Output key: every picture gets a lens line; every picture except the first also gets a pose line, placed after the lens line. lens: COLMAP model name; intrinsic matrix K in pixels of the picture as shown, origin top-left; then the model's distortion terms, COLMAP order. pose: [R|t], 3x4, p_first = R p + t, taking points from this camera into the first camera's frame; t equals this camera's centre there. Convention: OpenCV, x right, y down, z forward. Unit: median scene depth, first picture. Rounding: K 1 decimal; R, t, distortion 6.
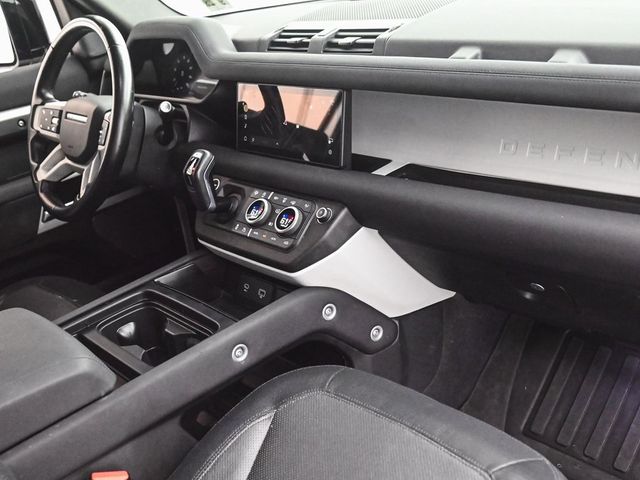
lens RADIAL K [[716.8, 0, 320.0], [0, 716.8, 240.0], [0, 0, 1]] dist [-0.013424, -0.010061]
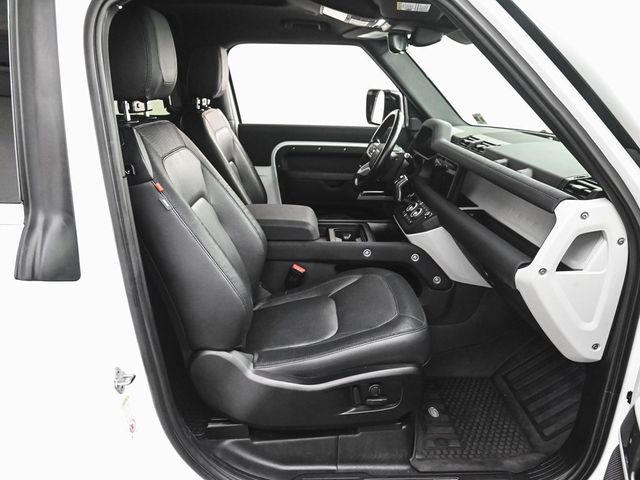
lens RADIAL K [[513.5, 0, 320.0], [0, 513.5, 240.0], [0, 0, 1]] dist [-0.003329, -0.000613]
pose [[0.724151, 0.359912, -0.588276, 0.716636], [-0.397807, 0.914796, 0.069990, 0.057544], [0.563343, 0.183337, 0.805625, -0.447964]]
